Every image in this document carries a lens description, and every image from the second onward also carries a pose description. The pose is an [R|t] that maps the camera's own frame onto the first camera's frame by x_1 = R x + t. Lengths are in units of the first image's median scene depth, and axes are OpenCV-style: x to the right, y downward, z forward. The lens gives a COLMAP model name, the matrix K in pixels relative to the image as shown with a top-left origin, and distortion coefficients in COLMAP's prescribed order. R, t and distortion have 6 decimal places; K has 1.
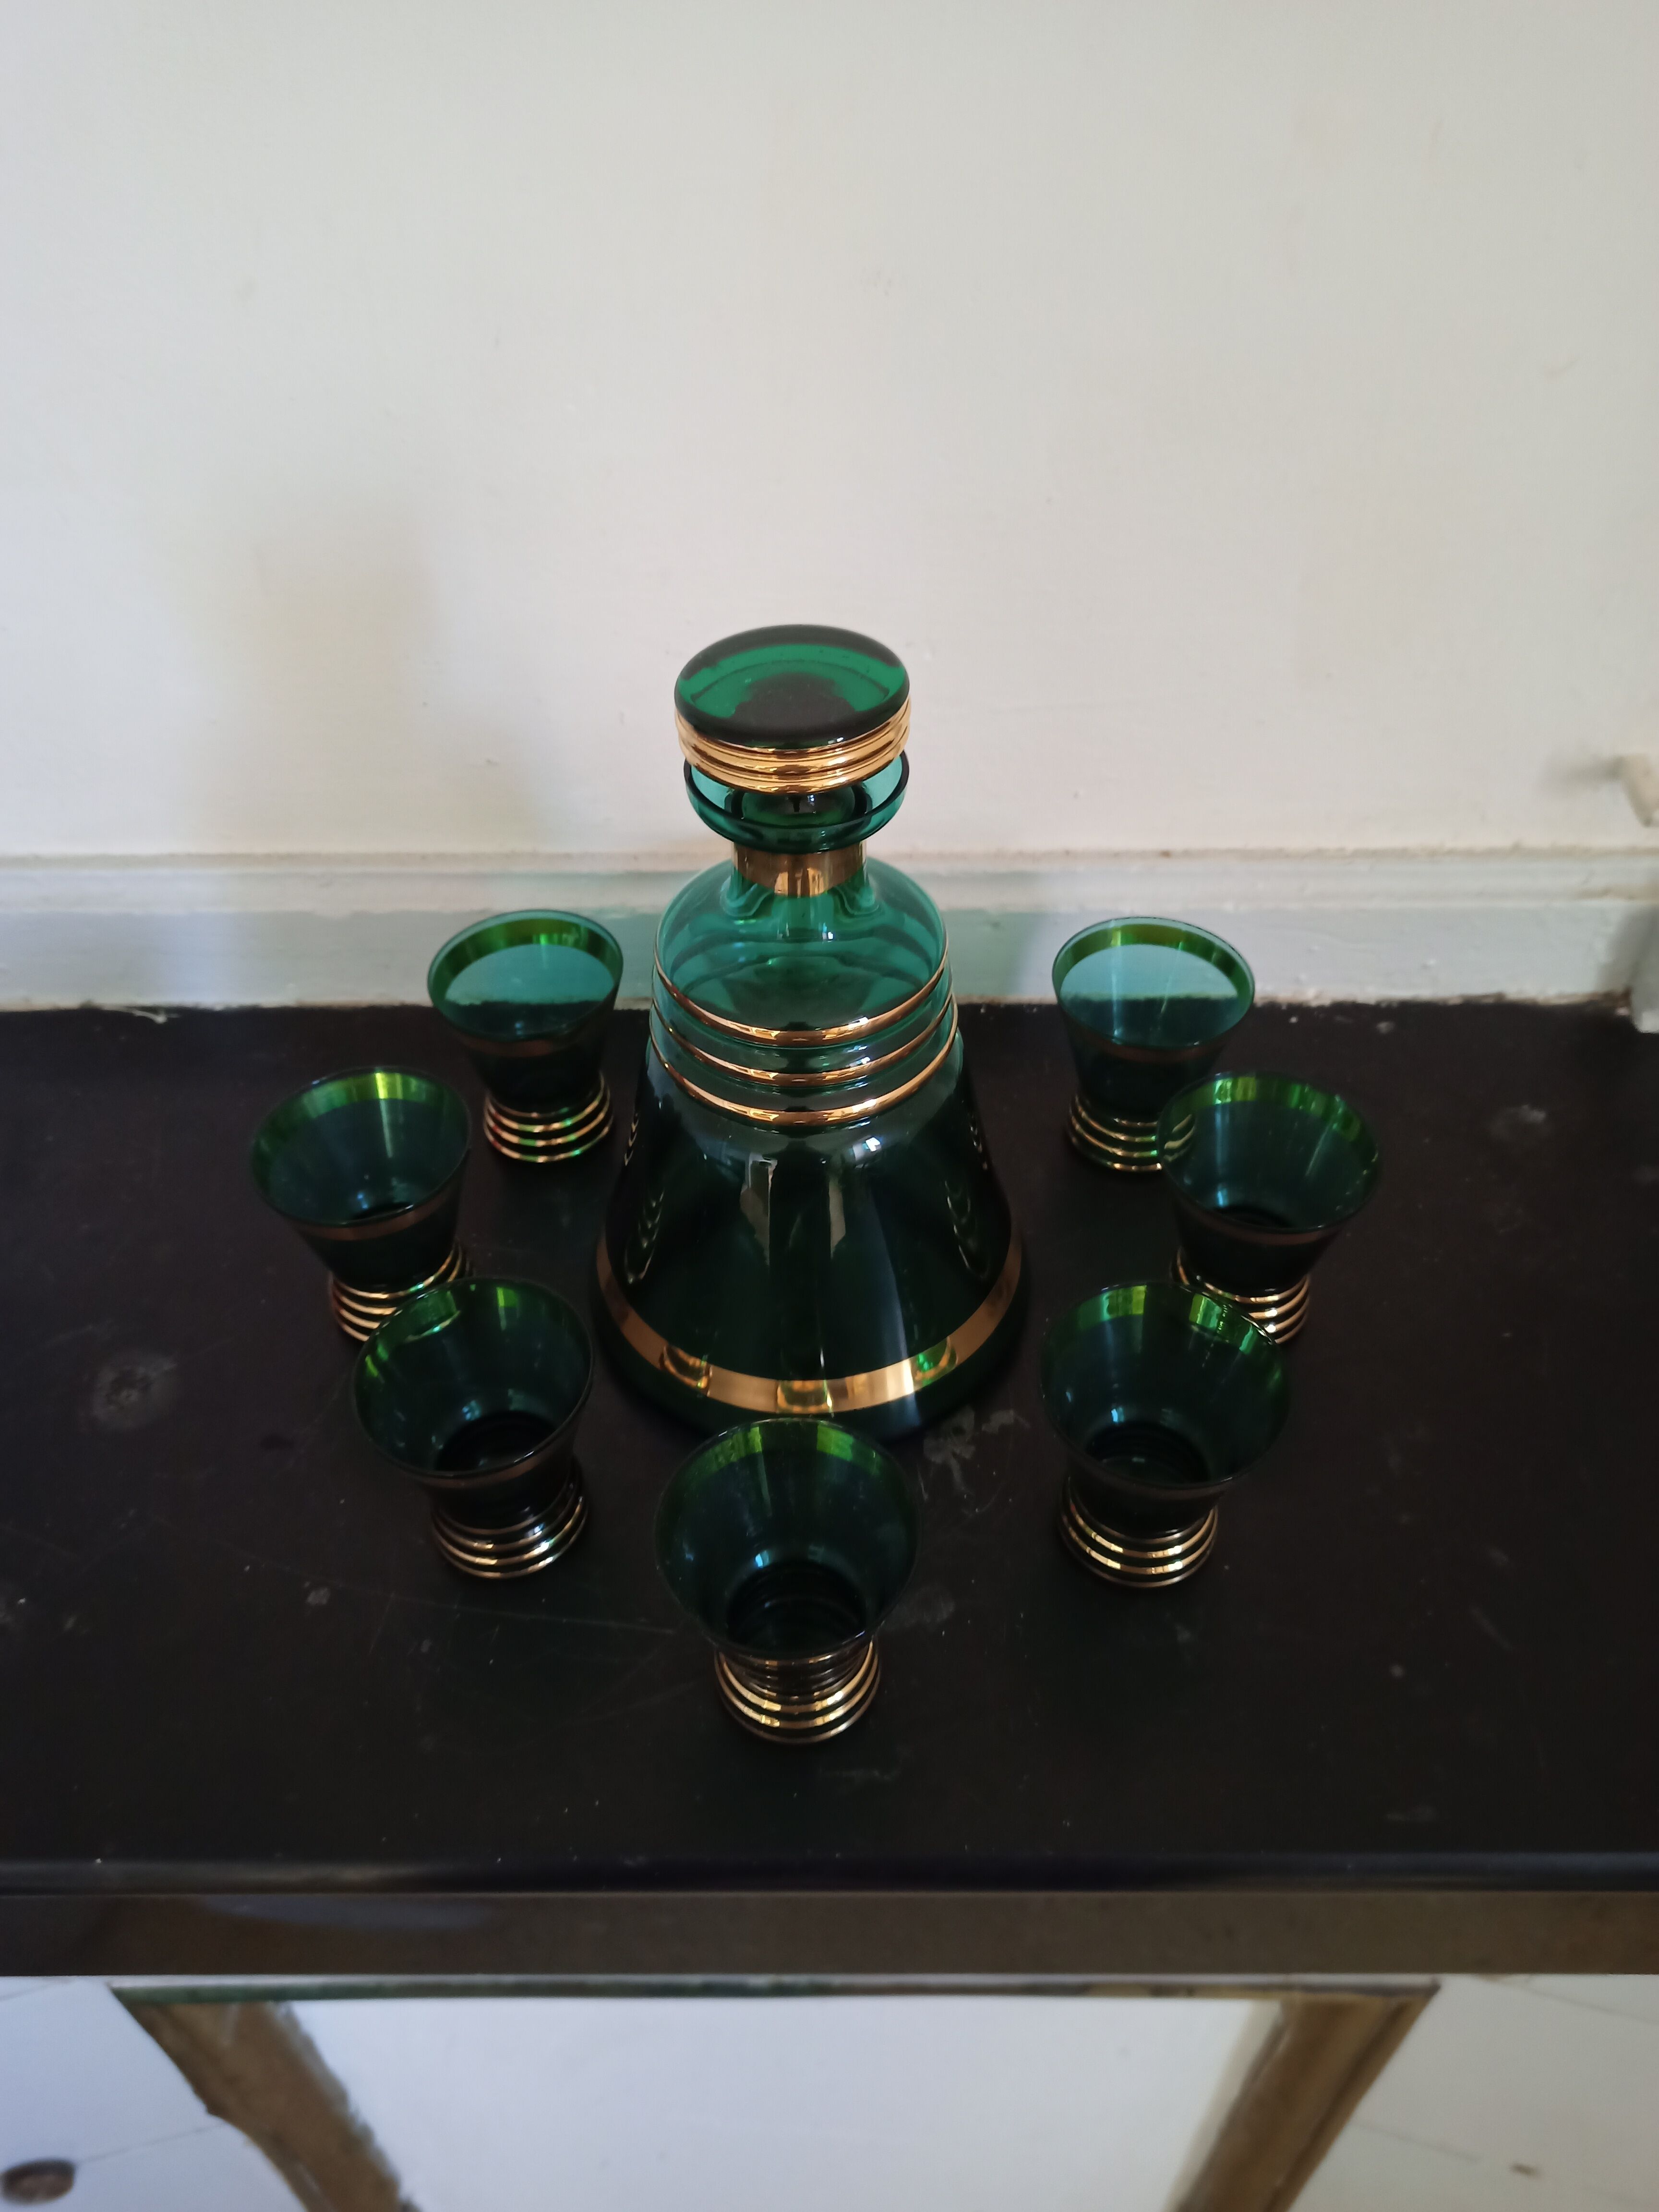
lens RADIAL K [[1648.2, 0, 817.8], [0, 1648.2, 1086.1], [0, 0, 1]] dist [0.013793, -0.004506]
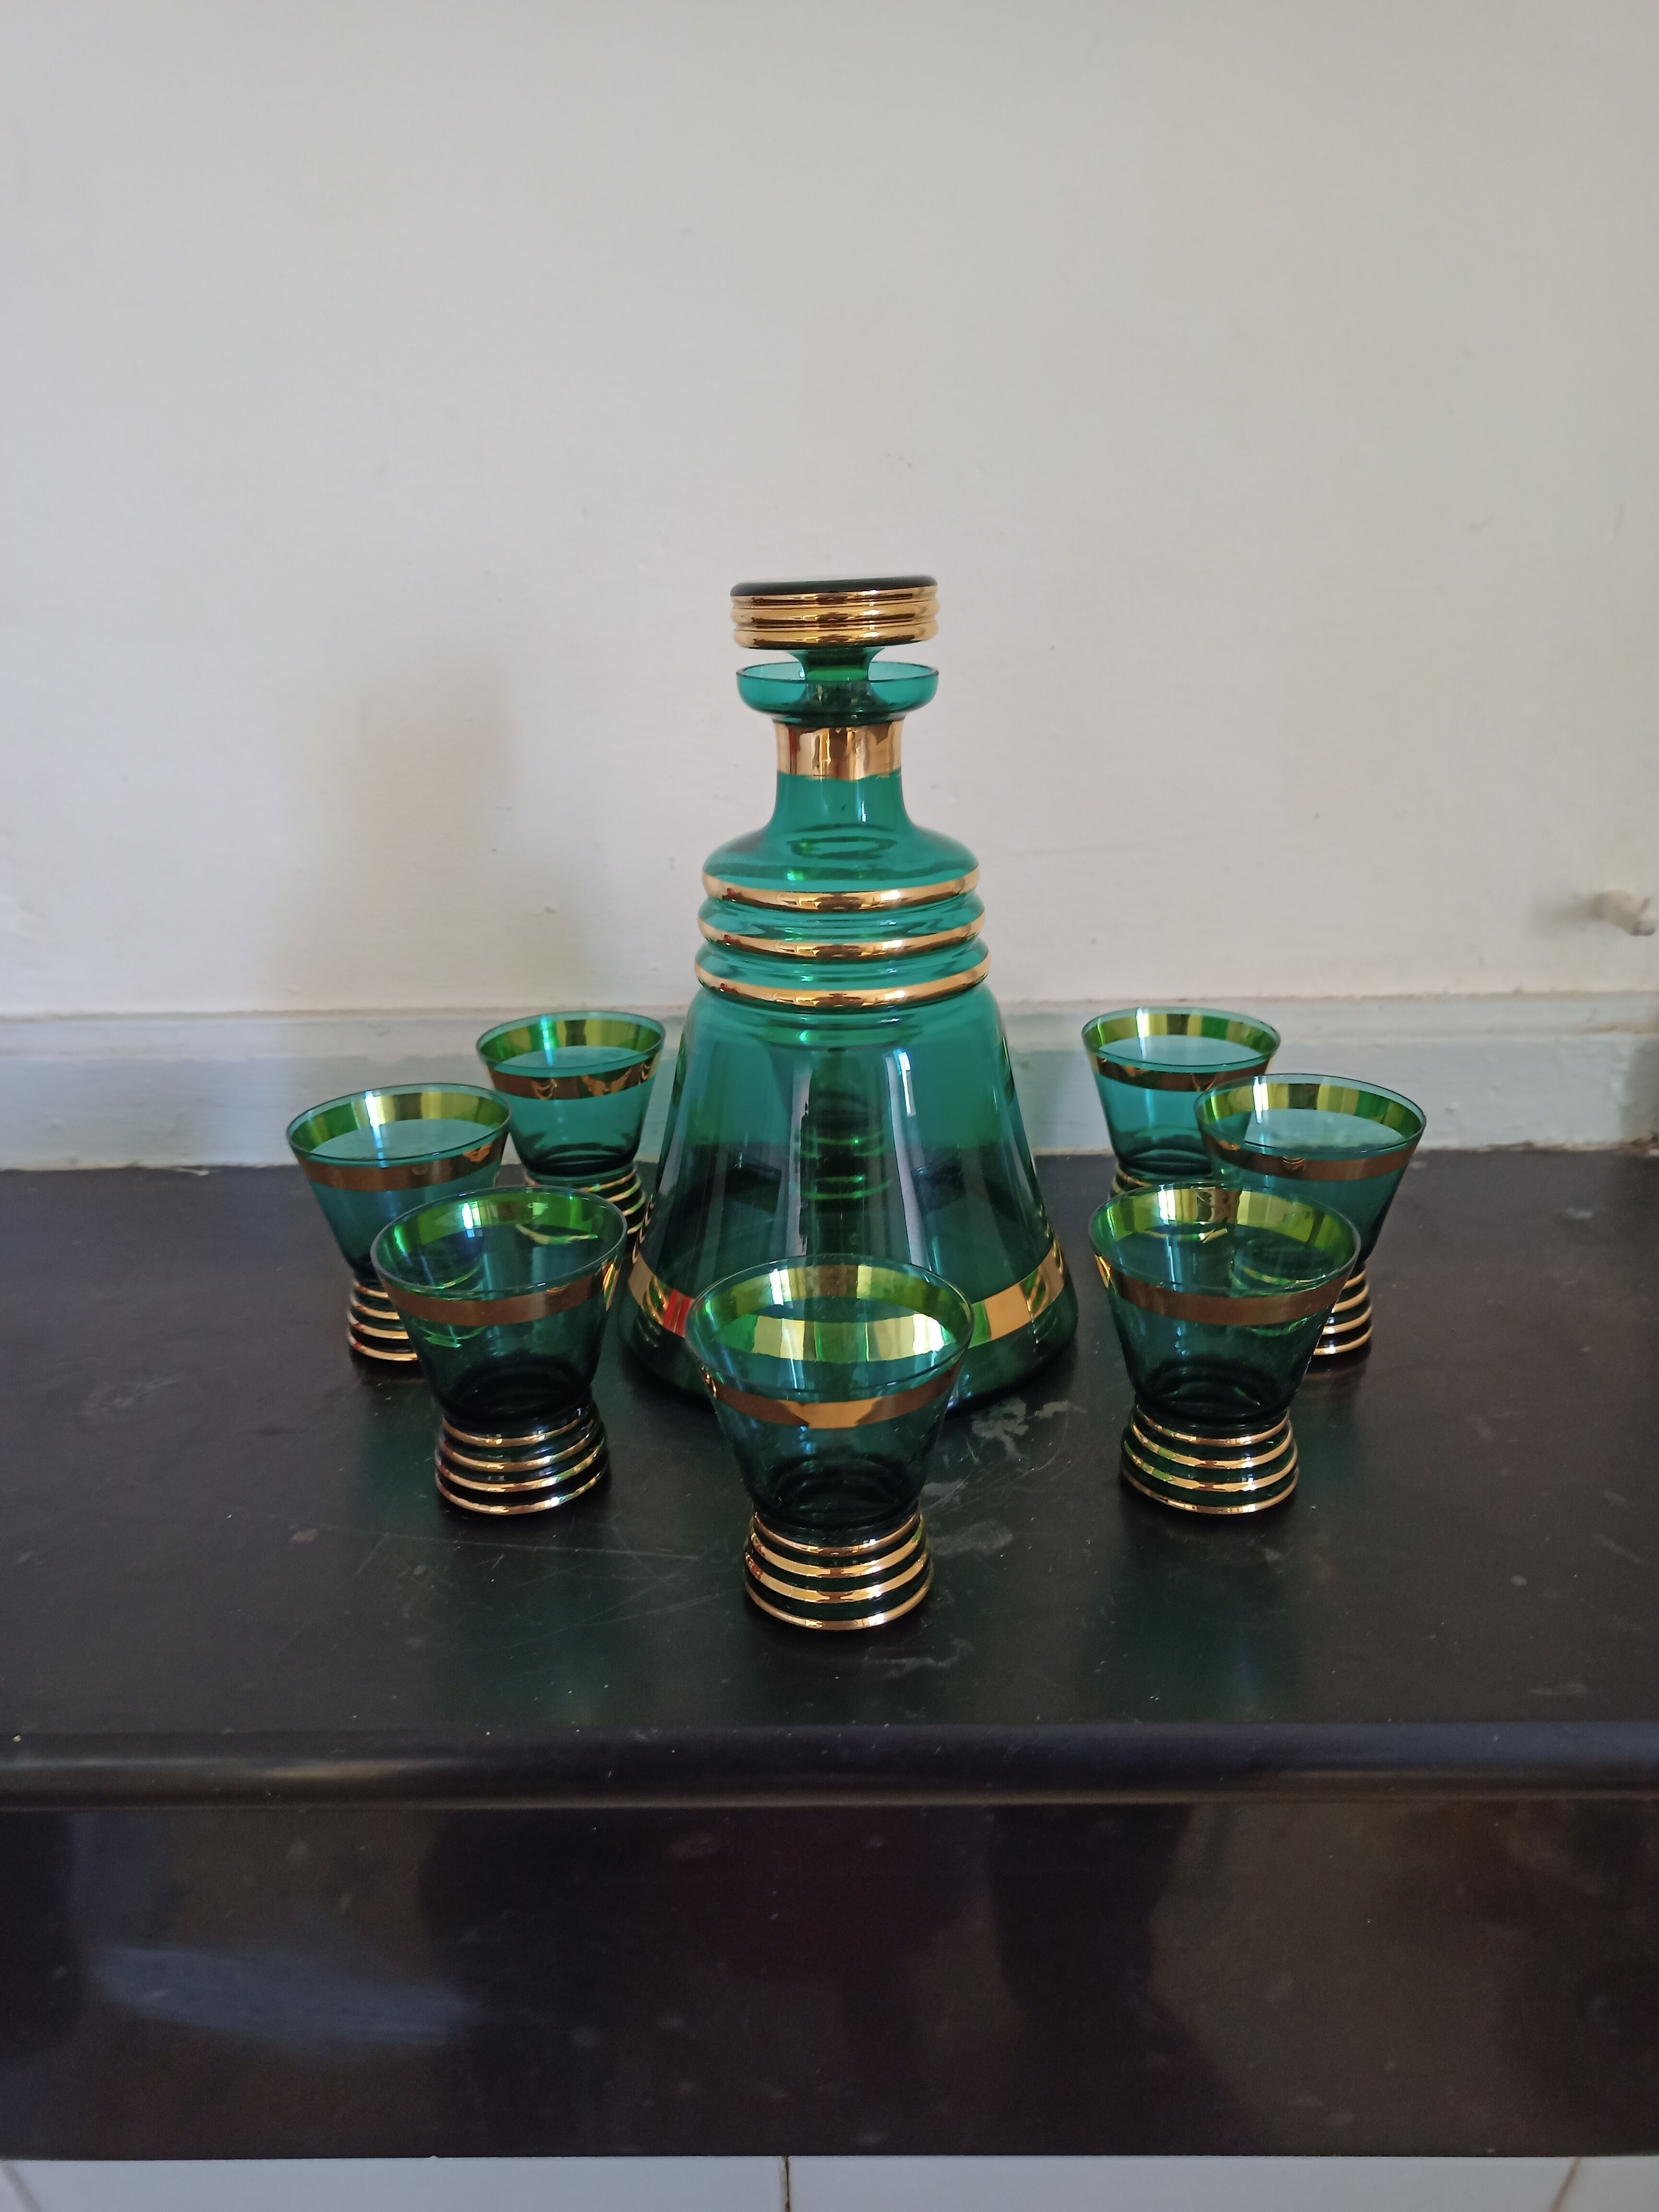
lens RADIAL K [[1648.2, 0, 826.2], [0, 1648.2, 1114.7], [0, 0, 1]] dist [0.013793, -0.004506]
pose [[0.999951, -0.003192, -0.009374, -0.006908], [-0.000852, 0.915393, -0.402559, 0.350553], [0.009866, 0.402548, 0.915346, 0.066834]]
